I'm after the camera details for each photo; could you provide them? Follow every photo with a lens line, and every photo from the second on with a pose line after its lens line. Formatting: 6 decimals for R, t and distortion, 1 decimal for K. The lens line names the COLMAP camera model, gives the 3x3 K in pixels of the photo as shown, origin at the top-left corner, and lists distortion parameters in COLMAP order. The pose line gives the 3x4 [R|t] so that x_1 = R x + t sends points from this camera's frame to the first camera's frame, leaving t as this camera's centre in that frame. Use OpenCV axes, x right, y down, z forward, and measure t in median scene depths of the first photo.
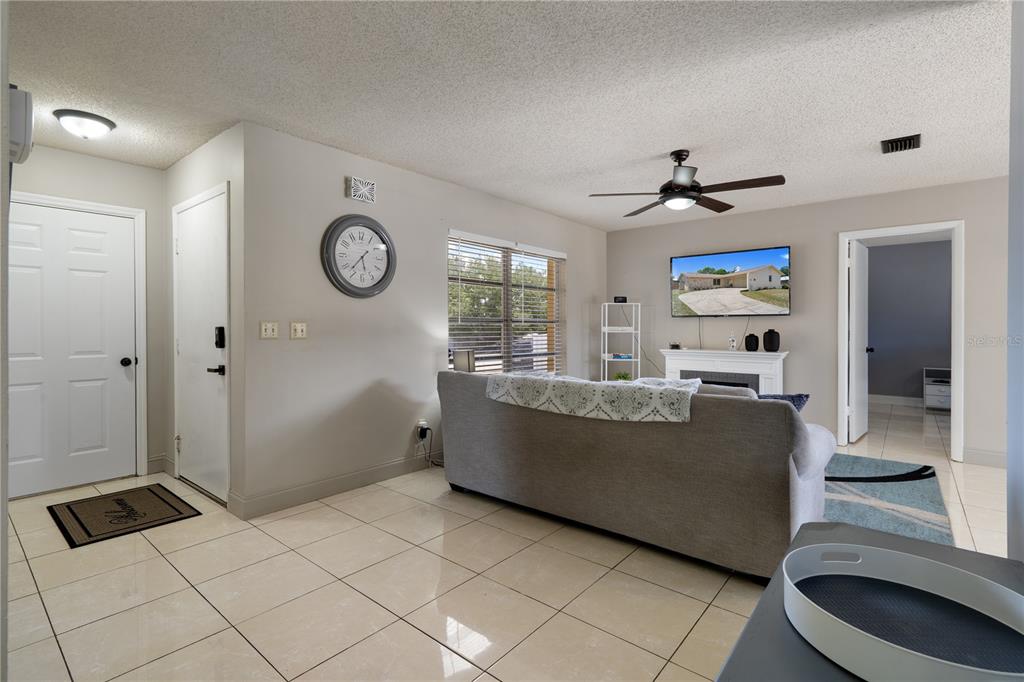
lens RADIAL K [[479.7, 0, 497.0], [0, 479.7, 329.6], [0, 0, 1]] dist [-0.002551, -0.000075]
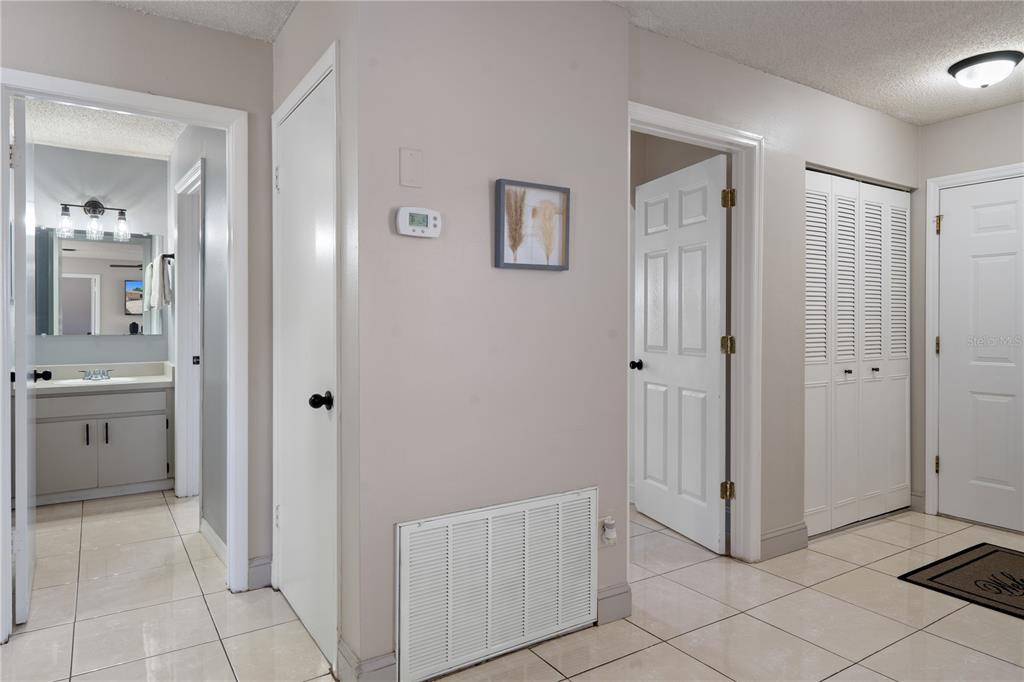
lens RADIAL K [[632.8, 0, 511.3], [0, 632.8, 326.6], [0, 0, 1]] dist [0.004238, 0.001357]
pose [[-0.273334, 0.003808, -0.961912, 0.336440], [-0.007978, 0.999949, 0.006226, -0.004842], [0.961886, 0.009376, -0.273289, 0.501312]]
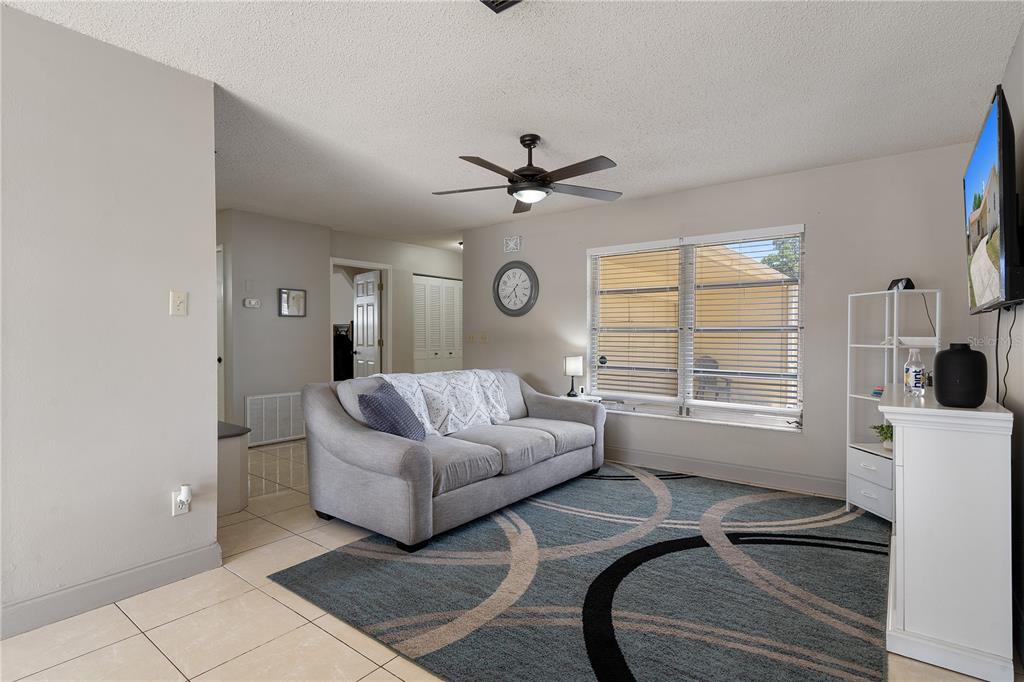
lens RADIAL K [[509.7, 0, 491.7], [0, 509.7, 341.7], [0, 0, 1]] dist [0.004392, 0.000404]
pose [[0.026427, 0.010353, -0.999597, 1.401863], [-0.009238, 0.999906, 0.010112, -0.003744], [0.999608, 0.008967, 0.026520, 0.960396]]
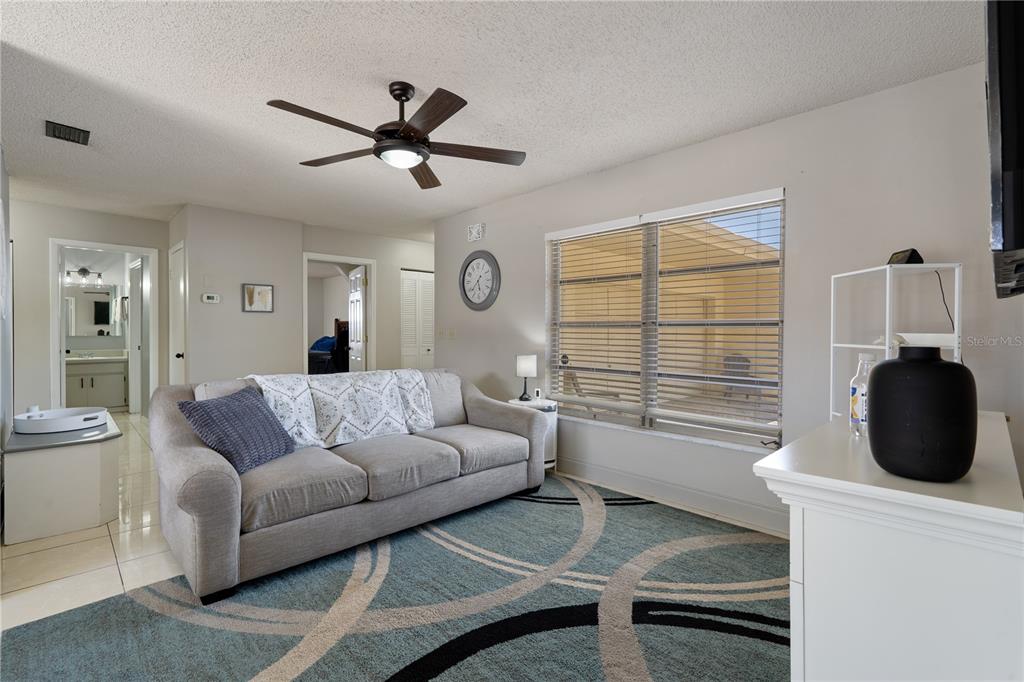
lens RADIAL K [[467.2, 0, 495.6], [0, 467.2, 336.0], [0, 0, 1]] dist [-0.001770, 0.000207]
pose [[-0.106538, 0.007194, -0.994283, 1.126528], [-0.010414, 0.999911, 0.008351, -0.006336], [0.994254, 0.011244, -0.106454, 1.289256]]
